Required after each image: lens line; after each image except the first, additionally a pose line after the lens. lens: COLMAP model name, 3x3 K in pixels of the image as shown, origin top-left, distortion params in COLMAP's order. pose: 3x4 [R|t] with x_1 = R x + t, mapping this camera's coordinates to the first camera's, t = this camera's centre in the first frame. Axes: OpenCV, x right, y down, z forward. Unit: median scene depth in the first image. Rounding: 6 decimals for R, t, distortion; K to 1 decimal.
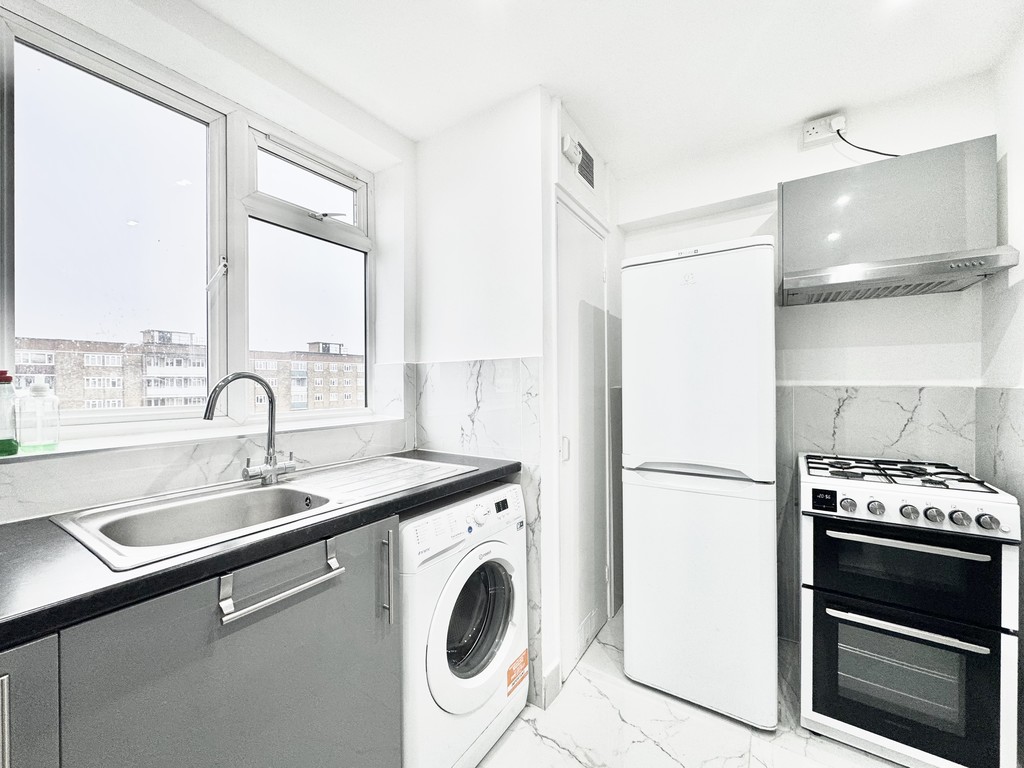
lens RADIAL K [[407.3, 0, 507.5], [0, 407.3, 385.3], [0, 0, 1]] dist [-0.006745, 0.000456]
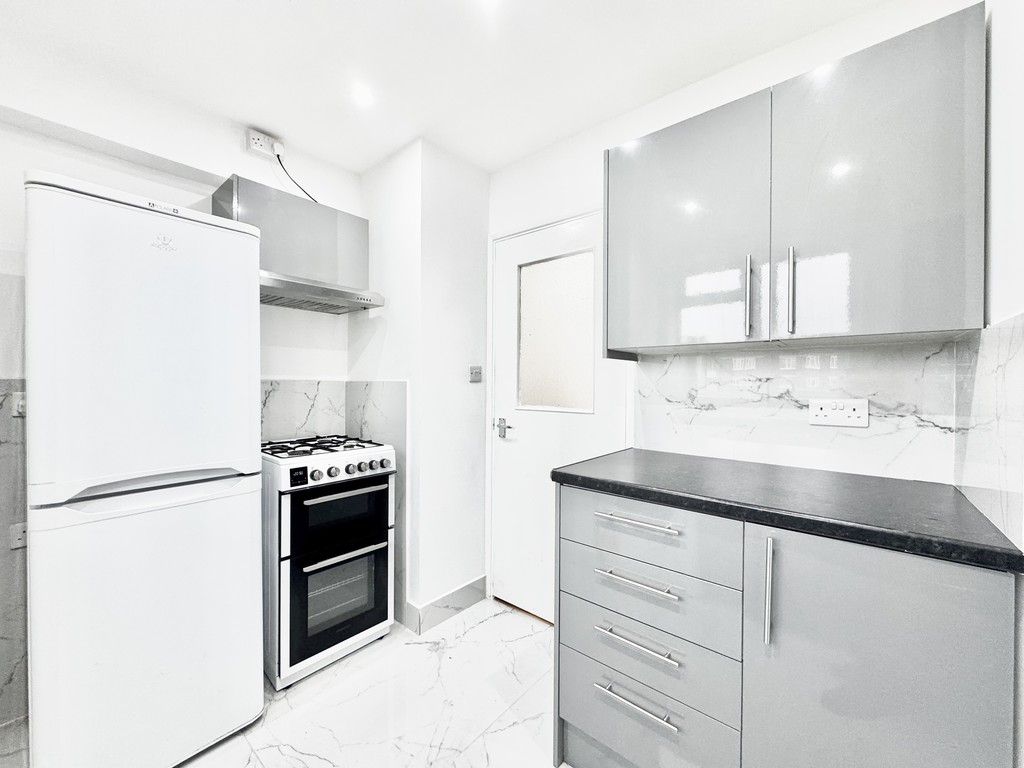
lens RADIAL K [[407.3, 0, 508.4], [0, 407.3, 383.9], [0, 0, 1]] dist [-0.006745, 0.000456]
pose [[0.114196, 0.002733, 0.993454, -0.296579], [-0.002638, 0.999994, -0.002448, 0.020024], [-0.993455, -0.002341, 0.114203, 0.269881]]
